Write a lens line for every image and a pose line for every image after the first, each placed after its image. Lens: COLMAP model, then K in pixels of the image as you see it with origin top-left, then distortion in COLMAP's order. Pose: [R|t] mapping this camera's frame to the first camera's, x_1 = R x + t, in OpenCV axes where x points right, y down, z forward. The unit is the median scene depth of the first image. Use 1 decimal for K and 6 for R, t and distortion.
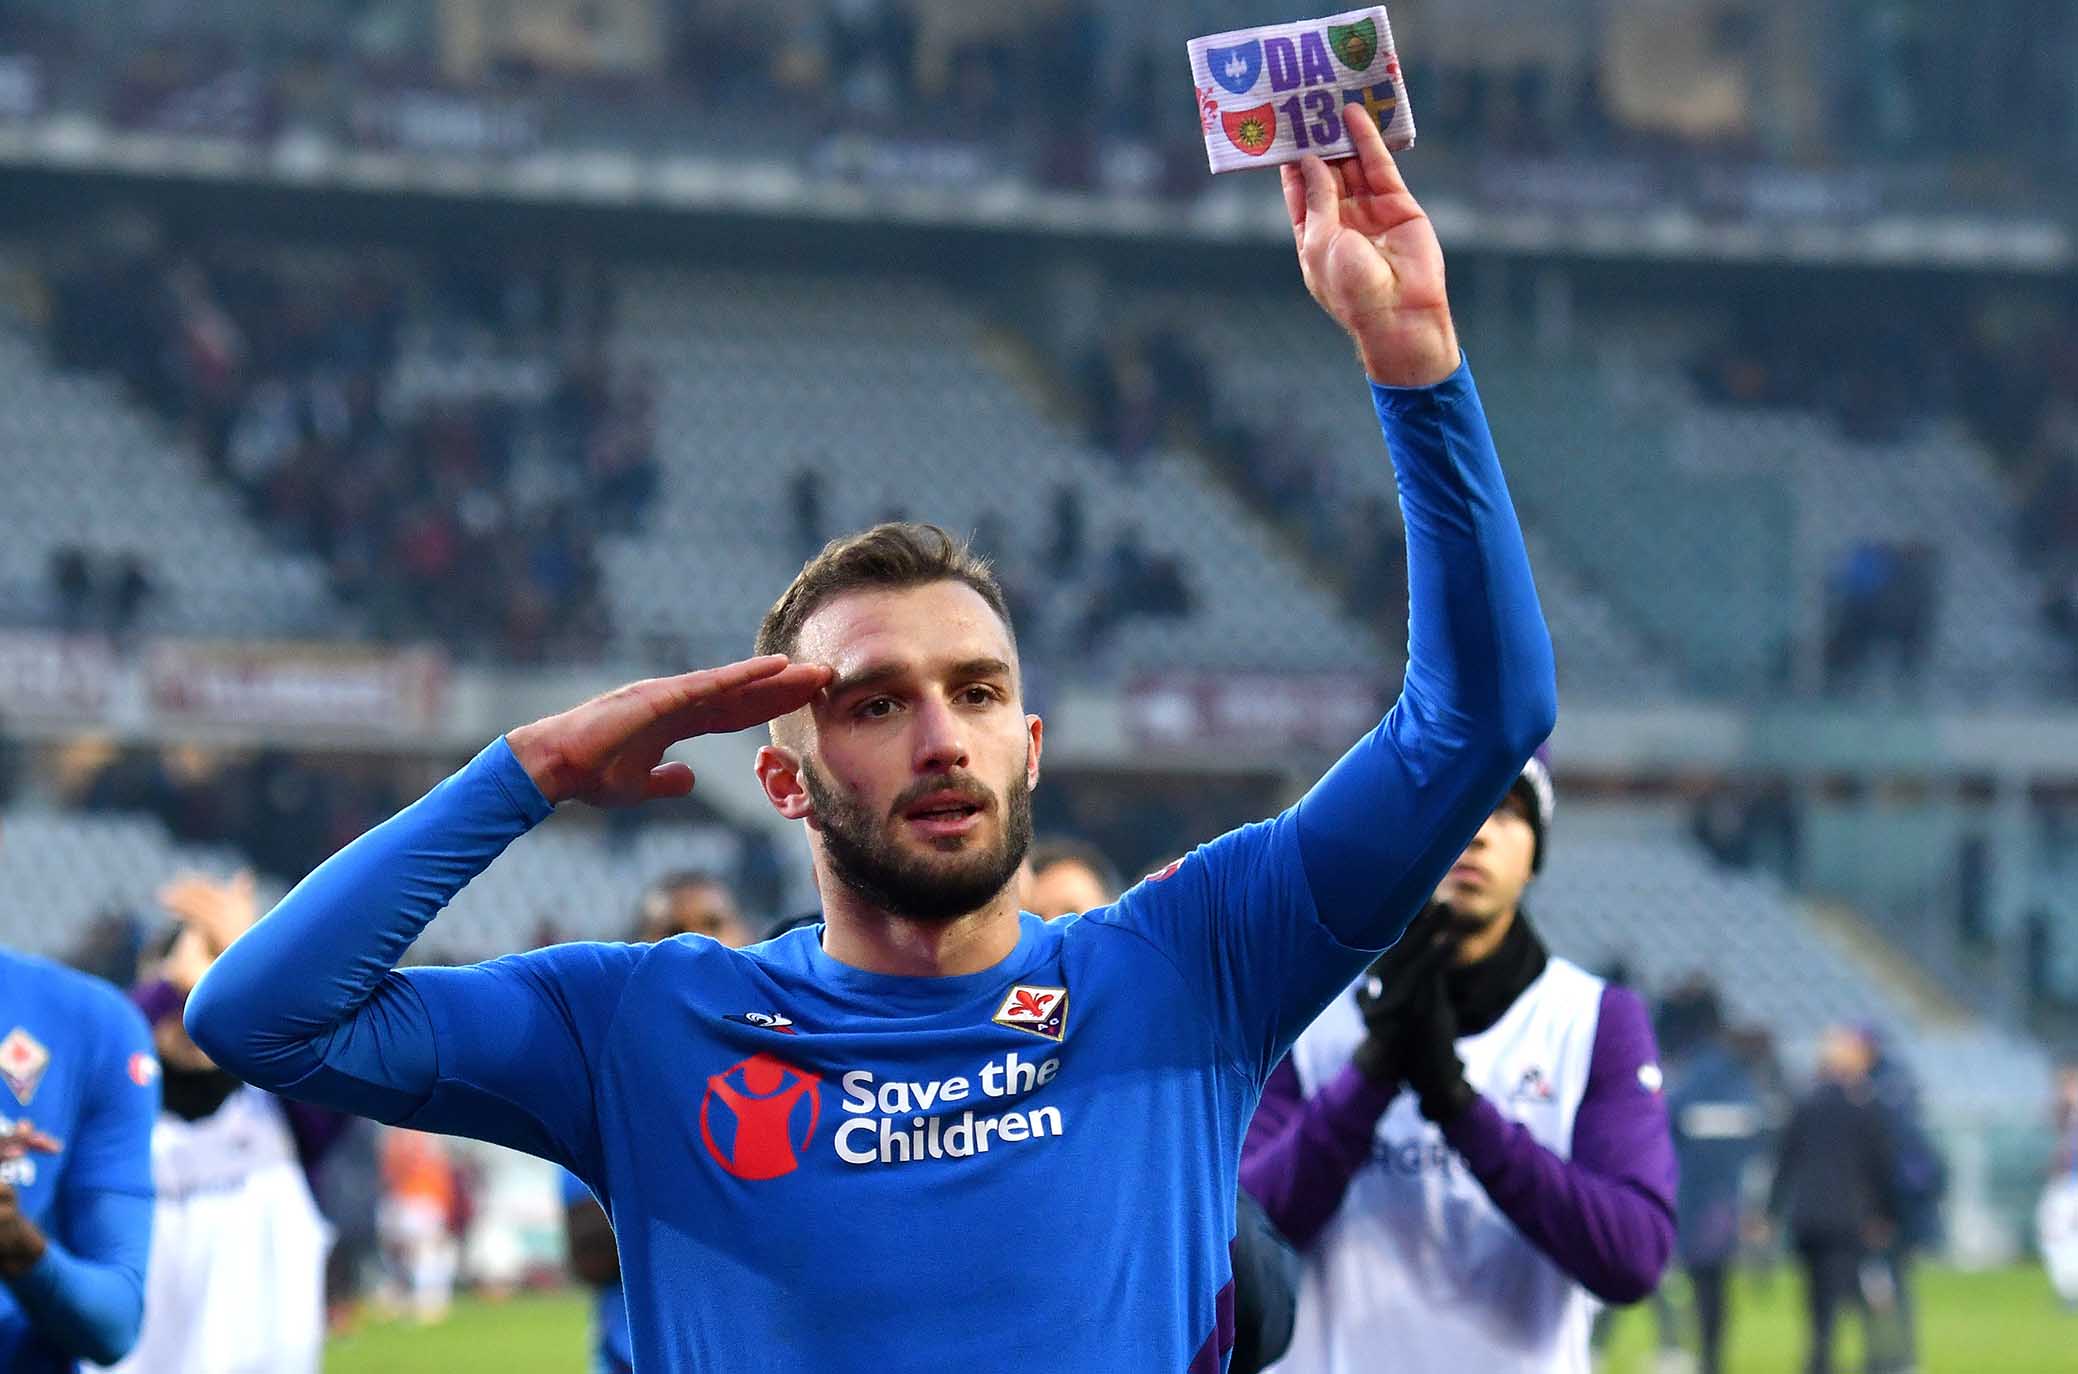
lens RADIAL K [[9364.2, 0, 1052.2], [0, 9364.2, 686.5], [0, 0, 1]] dist [0.239306, 0.000000]
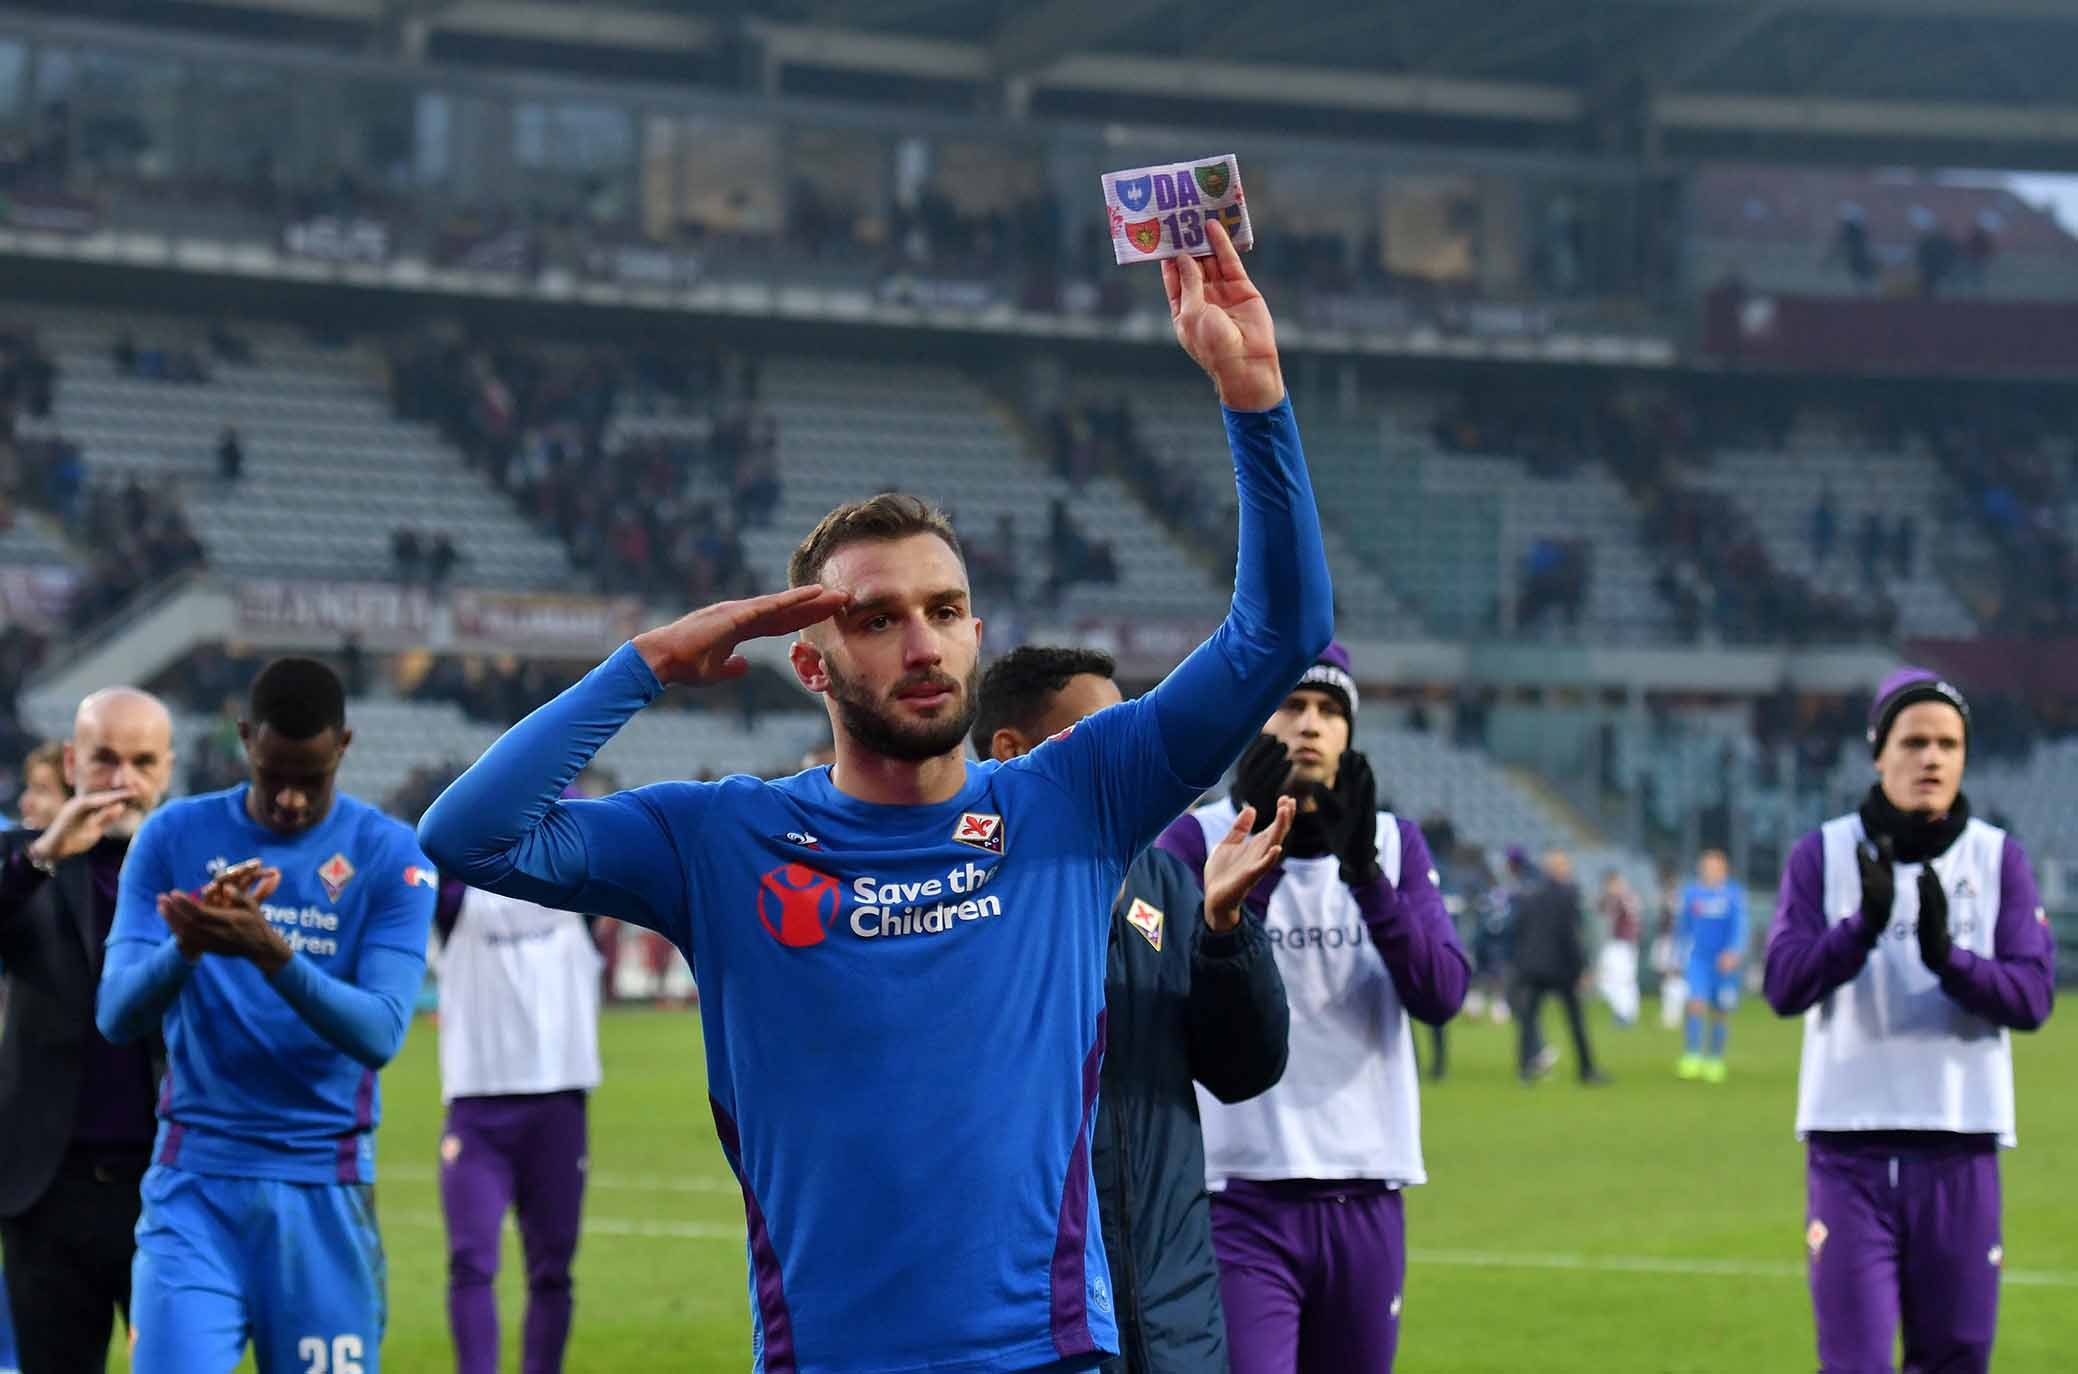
lens RADIAL K [[6882.3, 0, 1030.6], [0, 6882.3, 687.2], [0, 0, 1]] dist [-0.026285, 0.000000]
pose [[0.999914, 0.010099, 0.008403, -0.008959], [-0.010212, 0.999856, 0.013566, -0.005285], [-0.008265, -0.013650, 0.999873, -0.153983]]
